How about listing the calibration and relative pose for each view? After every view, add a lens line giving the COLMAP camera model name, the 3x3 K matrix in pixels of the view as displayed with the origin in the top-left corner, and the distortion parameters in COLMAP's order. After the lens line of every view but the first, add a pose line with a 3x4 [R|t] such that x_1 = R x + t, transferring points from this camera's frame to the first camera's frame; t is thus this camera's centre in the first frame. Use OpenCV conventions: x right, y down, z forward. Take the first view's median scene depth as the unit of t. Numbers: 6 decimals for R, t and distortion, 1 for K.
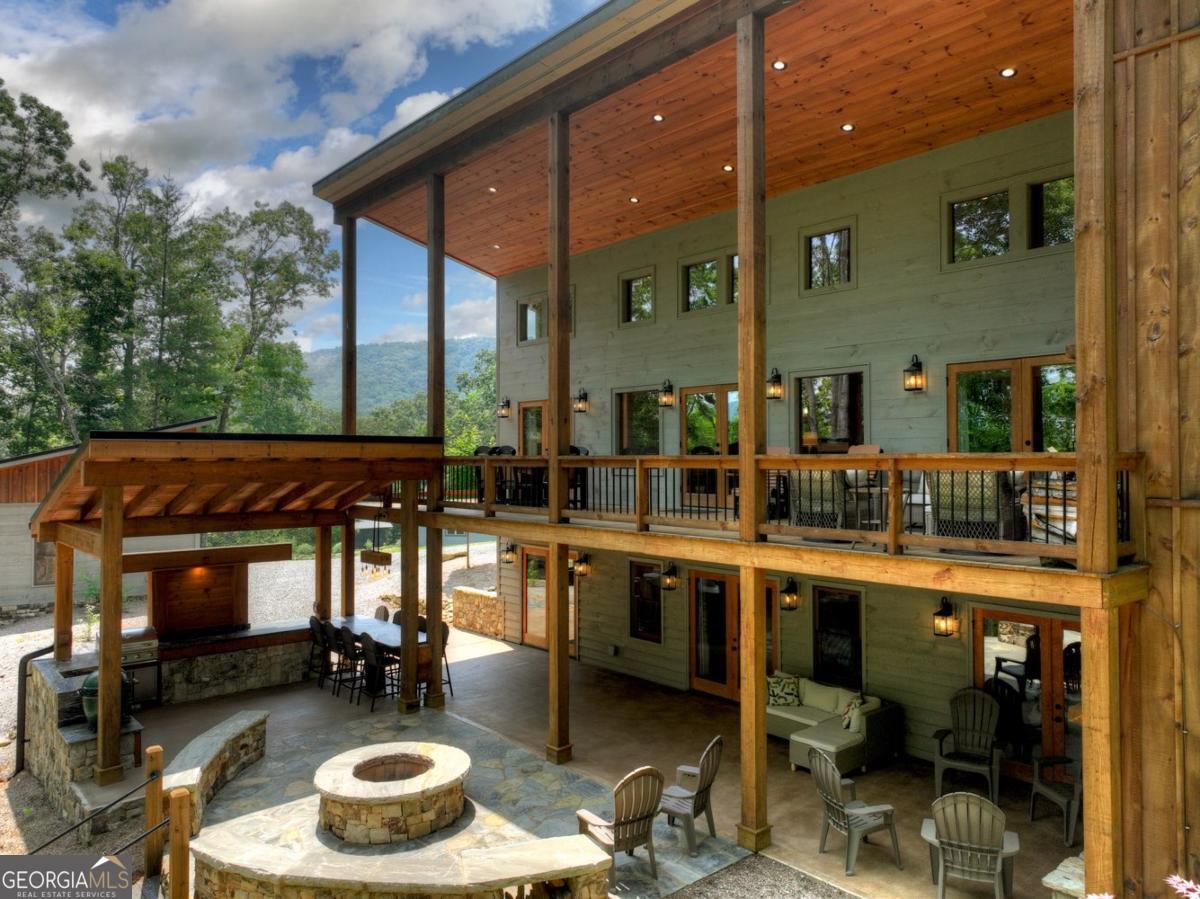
lens RADIAL K [[837.7, 0, 600.0], [0, 837.7, 449.5], [0, 0, 1]] dist [0.002876, 0.002791]
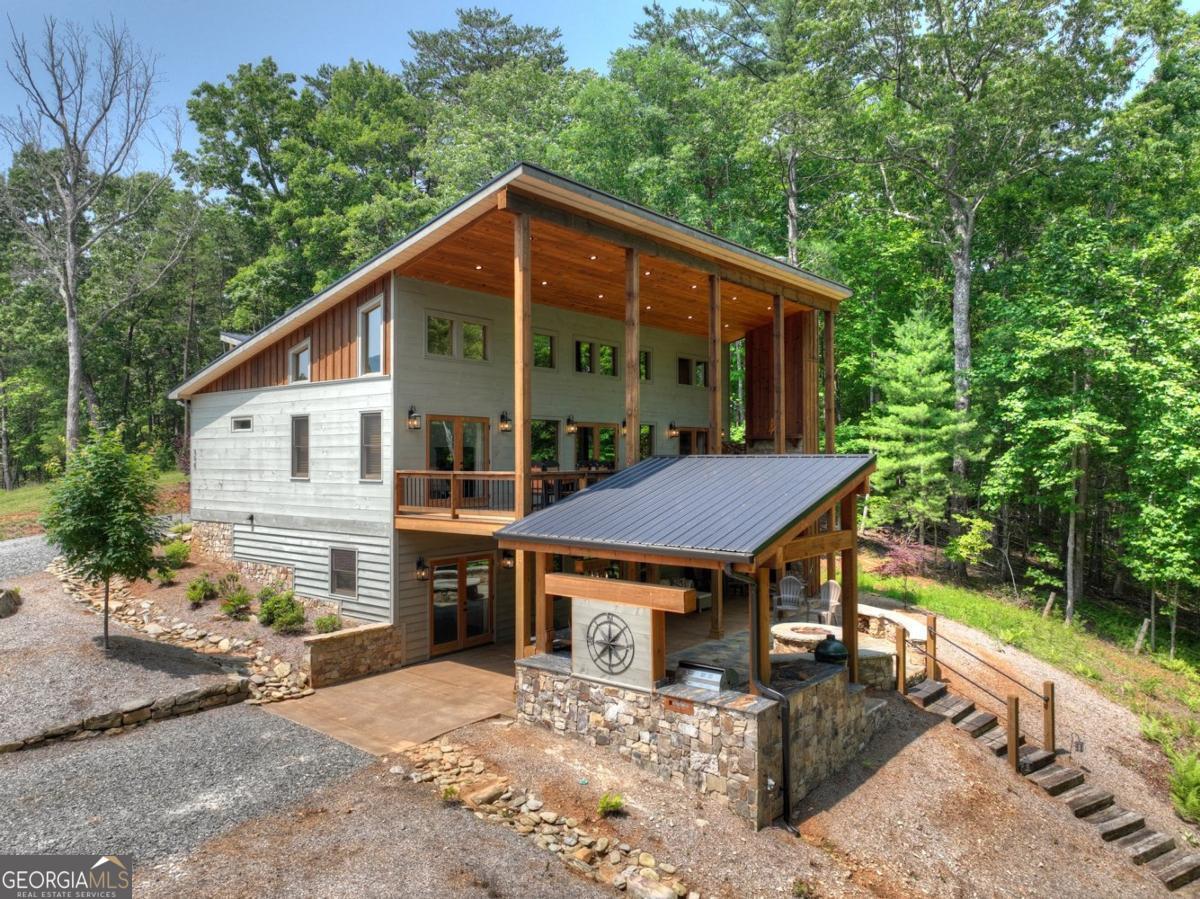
lens RADIAL K [[837.7, 0, 600.0], [0, 837.7, 449.5], [0, 0, 1]] dist [0.002876, 0.002791]
pose [[-0.164245, 0.011380, 0.986354, -1.424470], [-0.009784, 0.999865, -0.013165, -0.005335], [-0.986371, -0.011813, -0.164111, 1.239156]]
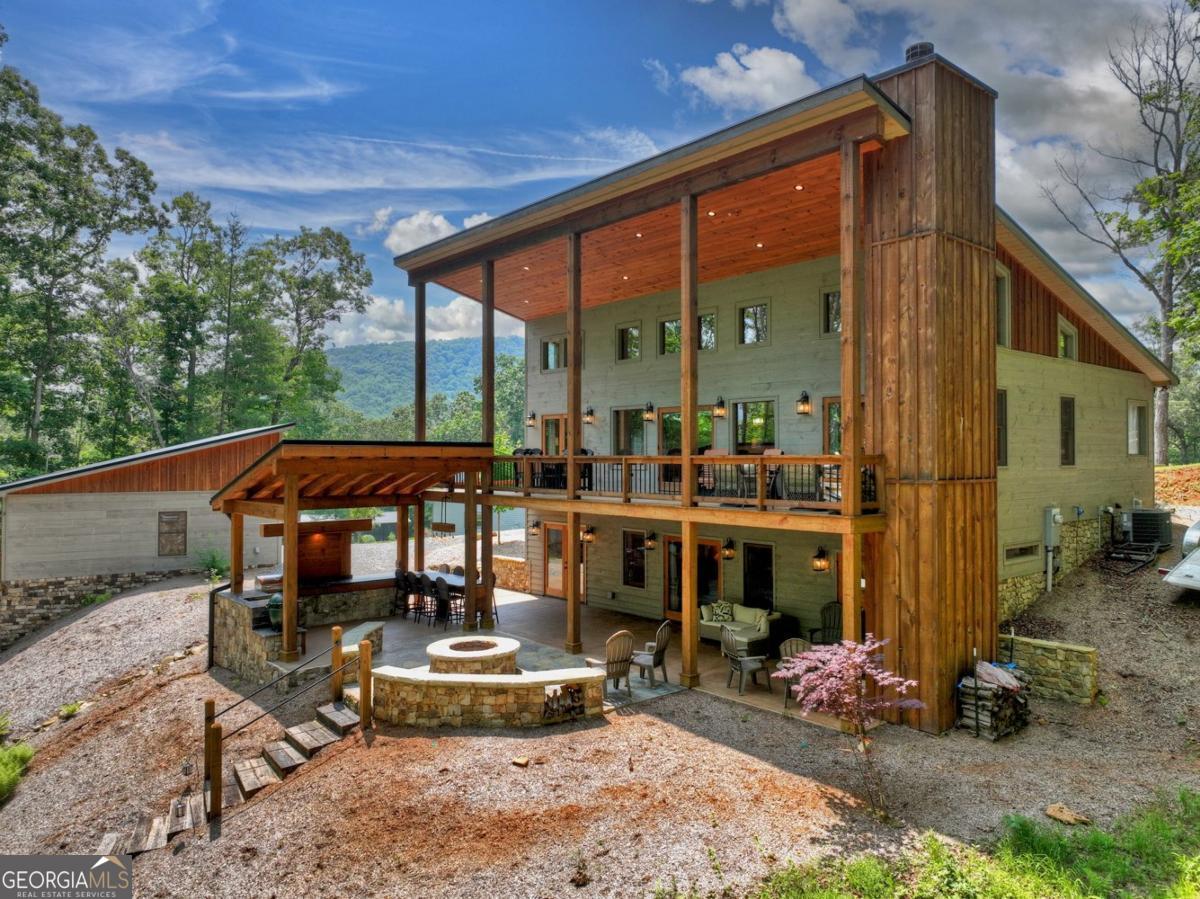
lens RADIAL K [[837.7, 0, 600.0], [0, 837.7, 449.5], [0, 0, 1]] dist [0.002876, 0.002791]
pose [[0.999948, 0.001349, -0.010149, 0.011717], [-0.001330, 0.999997, 0.001812, -0.005471], [0.010151, -0.001798, 0.999947, -0.438203]]
